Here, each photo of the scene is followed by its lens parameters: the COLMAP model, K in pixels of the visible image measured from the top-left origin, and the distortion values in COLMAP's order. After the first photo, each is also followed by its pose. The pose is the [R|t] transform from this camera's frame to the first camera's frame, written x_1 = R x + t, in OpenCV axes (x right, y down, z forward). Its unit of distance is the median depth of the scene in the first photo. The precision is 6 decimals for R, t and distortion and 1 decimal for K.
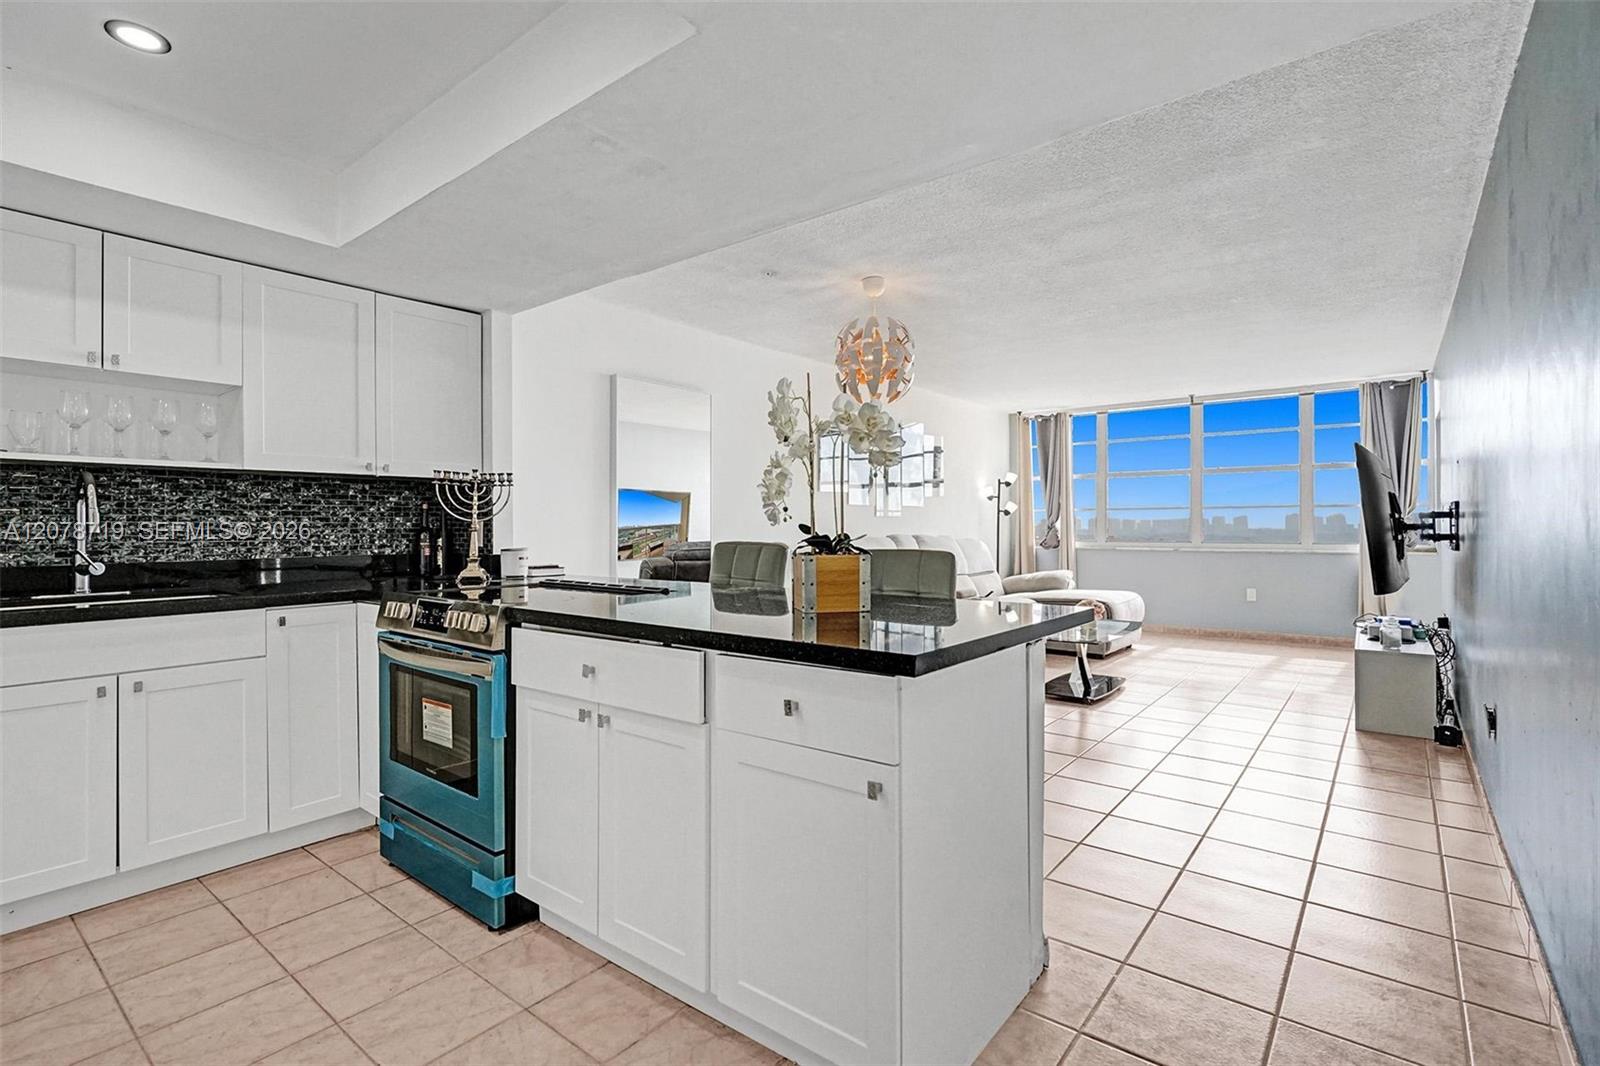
lens RADIAL K [[756.1, 0, 801.0], [0, 756.1, 526.2], [0, 0, 1]] dist [-0.001820, 0.000118]
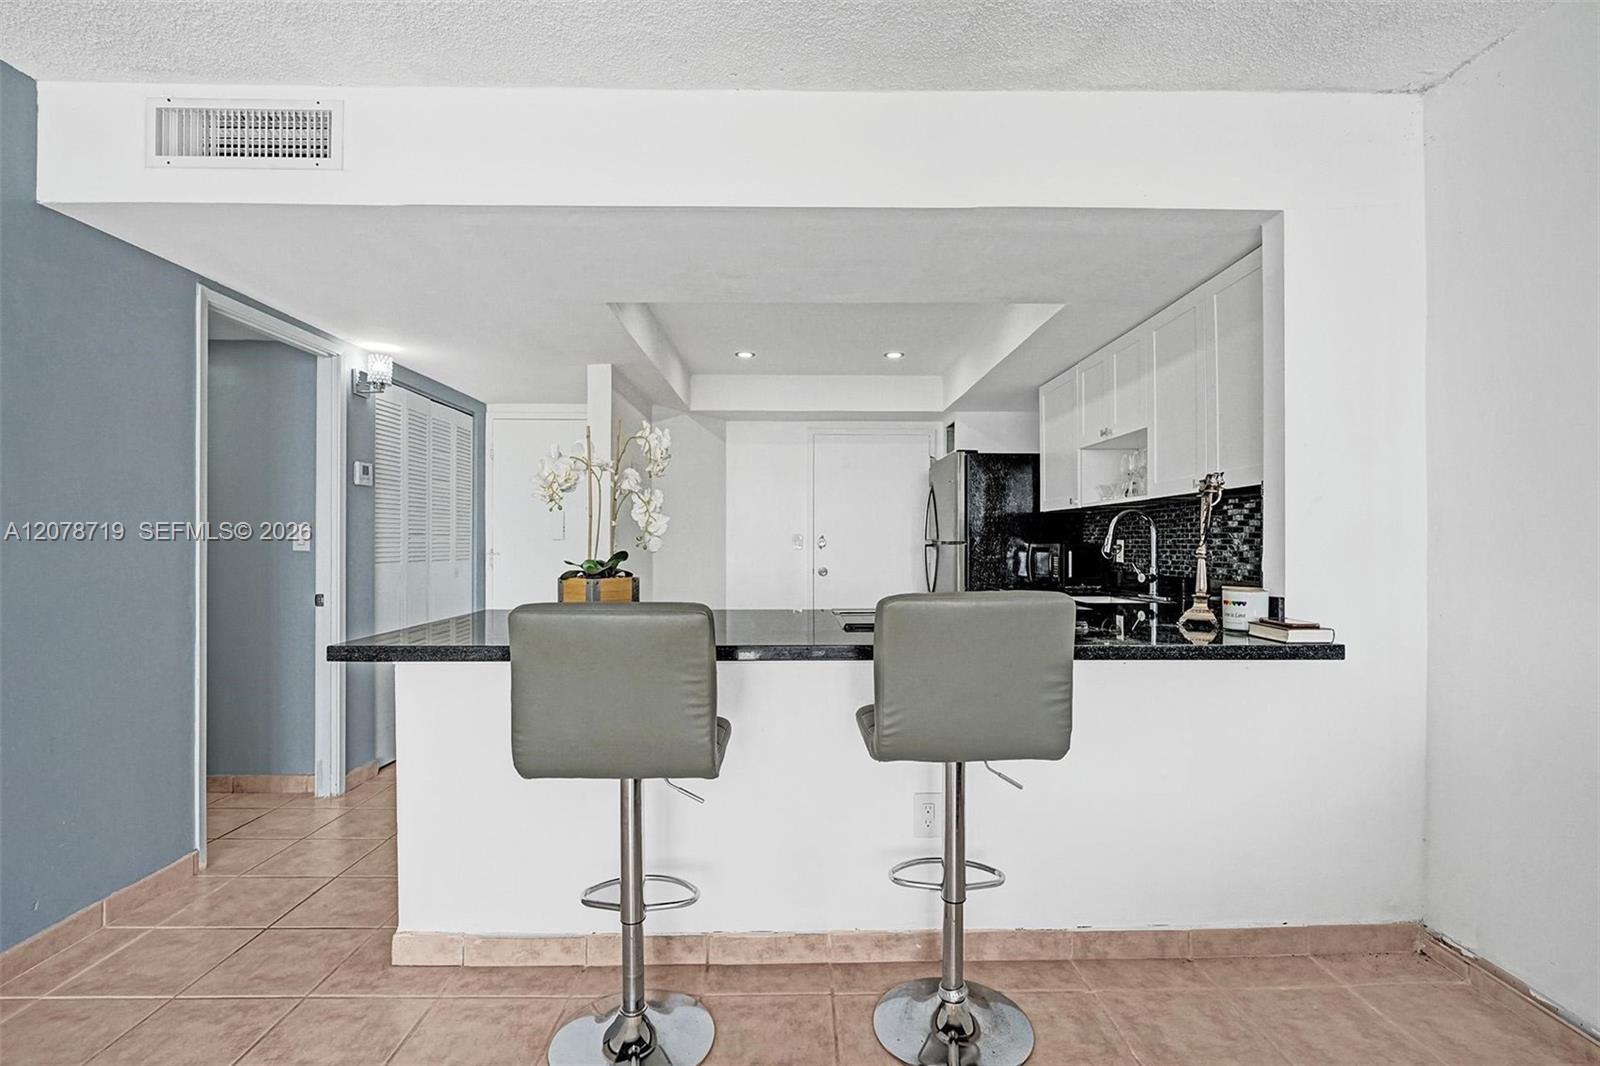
lens RADIAL K [[745.9, 0, 794.8], [0, 745.9, 534.5], [0, 0, 1]] dist [-0.002915, 0.000114]
pose [[-0.780091, -0.001698, -0.625664, 0.332226], [0.002534, 0.999980, -0.005874, -0.013088], [0.625661, -0.006167, -0.780071, 1.328082]]
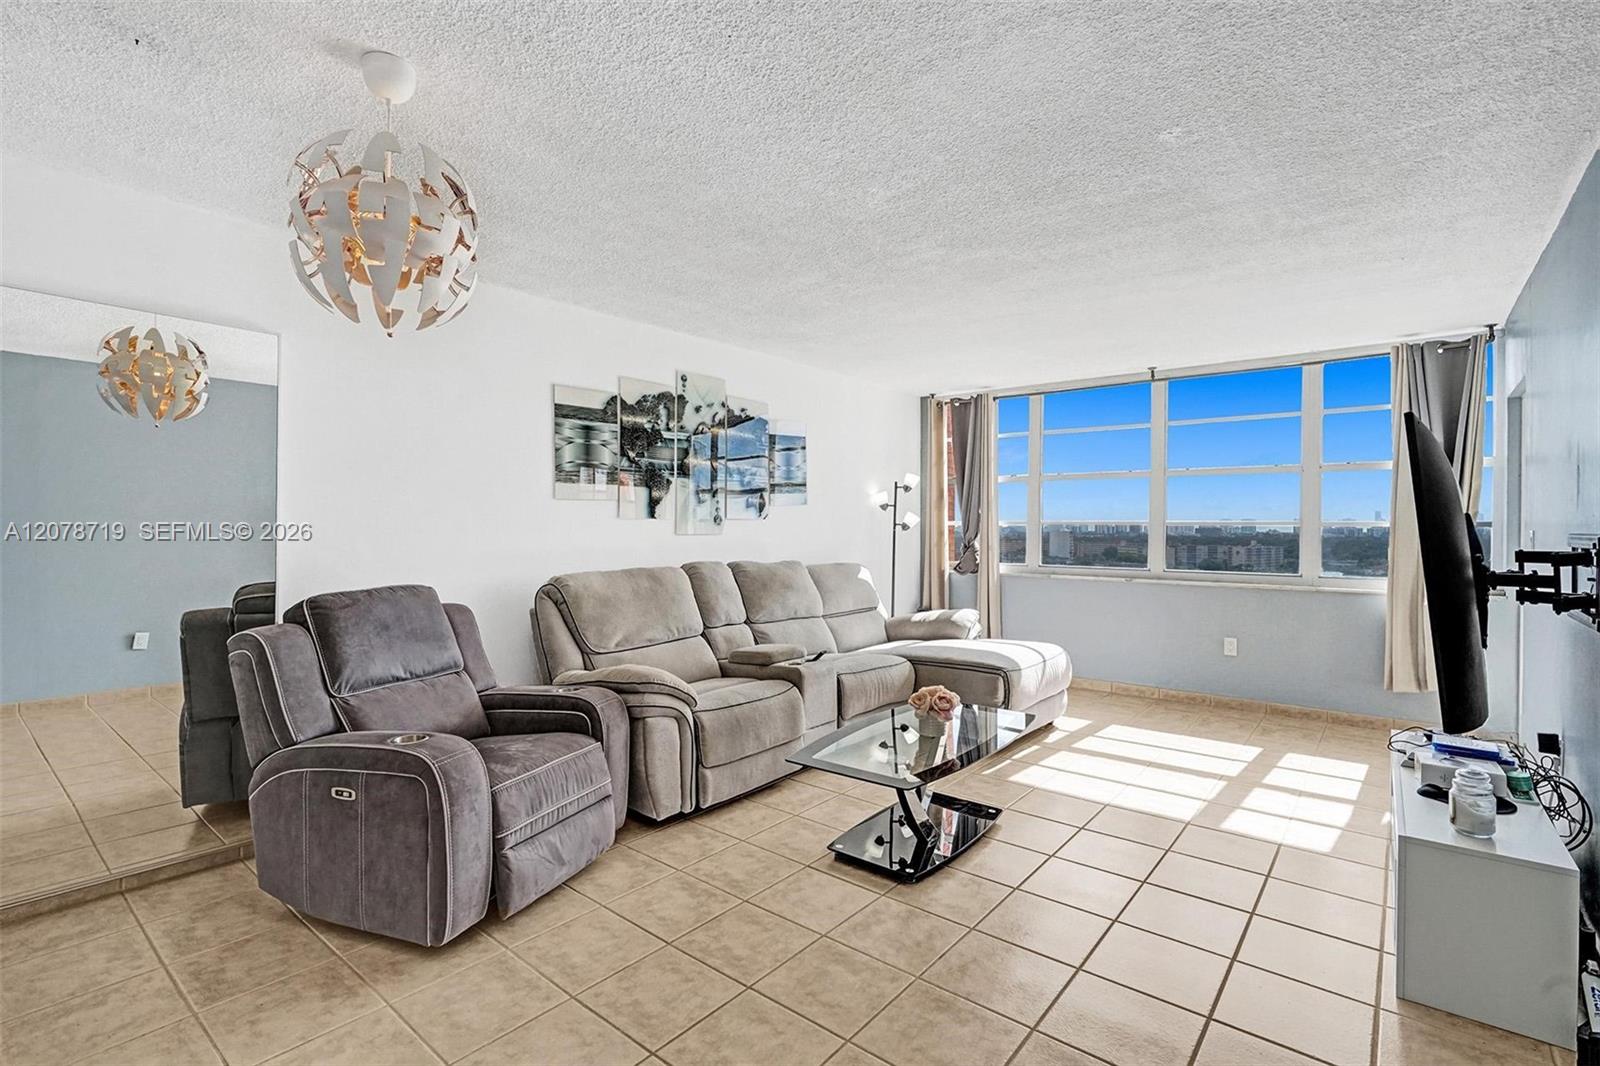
lens RADIAL K [[745.9, 0, 794.8], [0, 745.9, 534.5], [0, 0, 1]] dist [-0.002915, 0.000114]
pose [[0.999692, 0.007803, -0.023578, 0.461603], [-0.007540, 0.999909, 0.011191, -0.044765], [0.023663, -0.011010, 0.999659, 0.665601]]
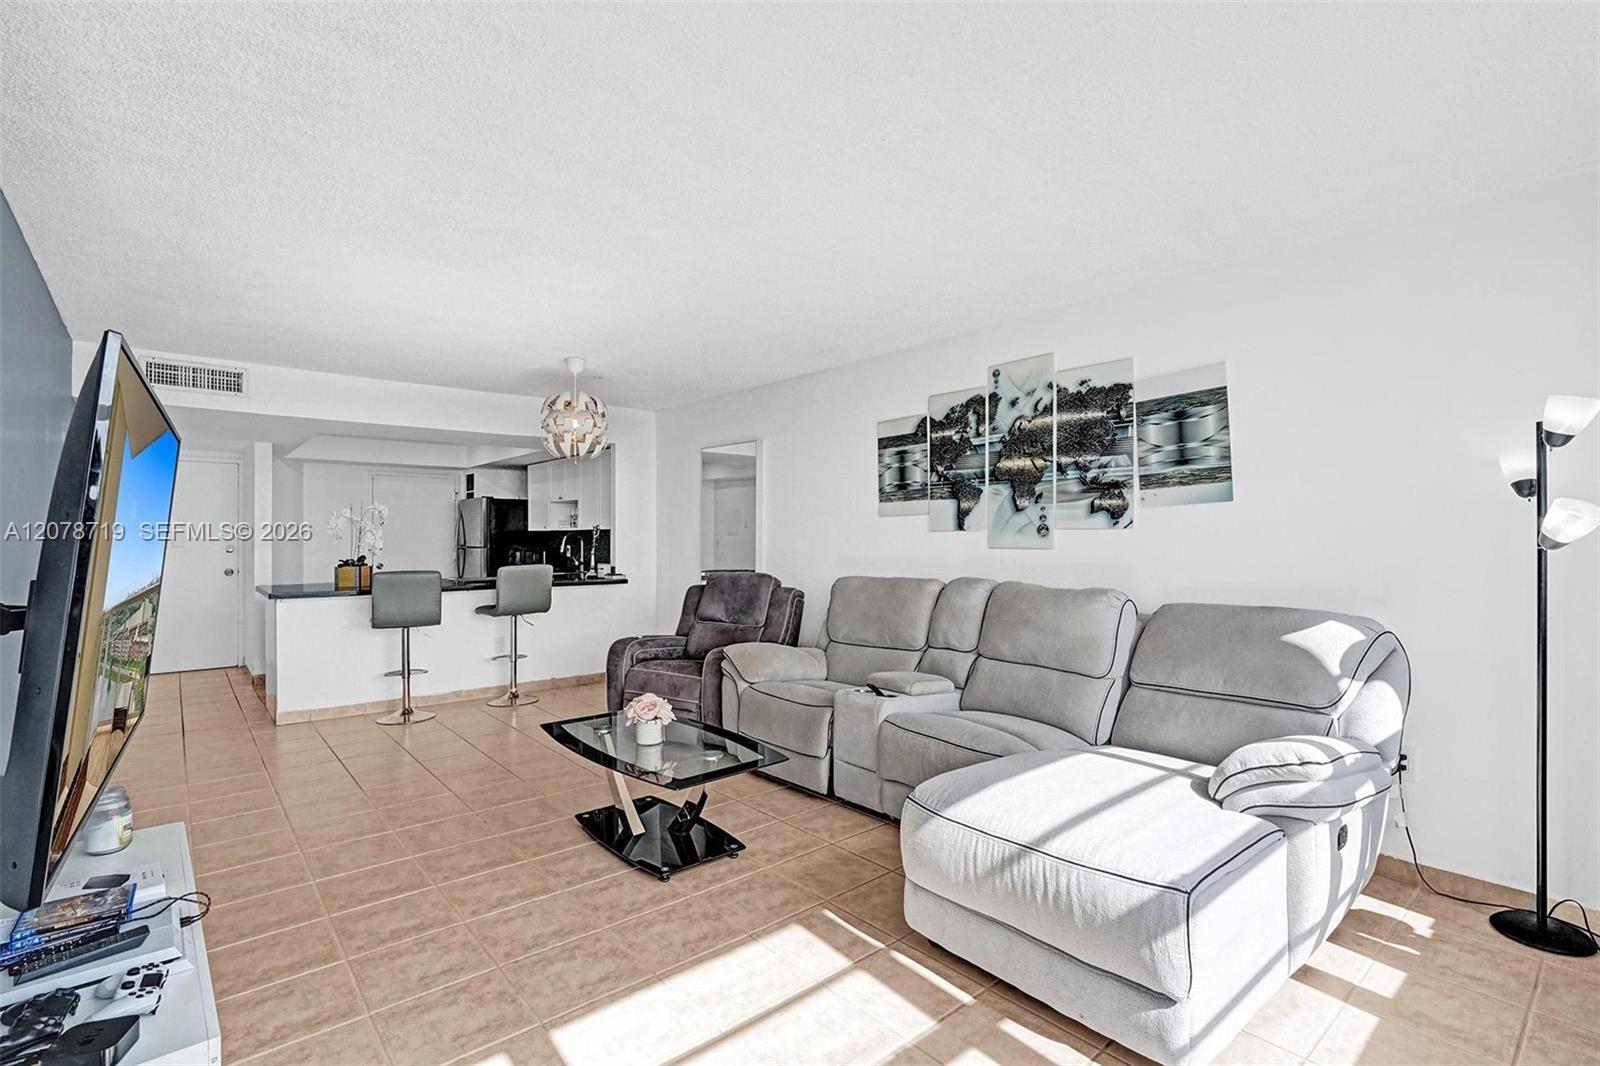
lens RADIAL K [[730.6, 0, 802.8], [0, 730.6, 541.8], [0, 0, 1]] dist [-0.017450, -0.000064]
pose [[-0.185488, 0.010719, -0.982588, 1.498451], [0.000652, 0.999942, 0.010785, -0.050862], [0.982646, 0.001360, -0.185484, 1.983997]]
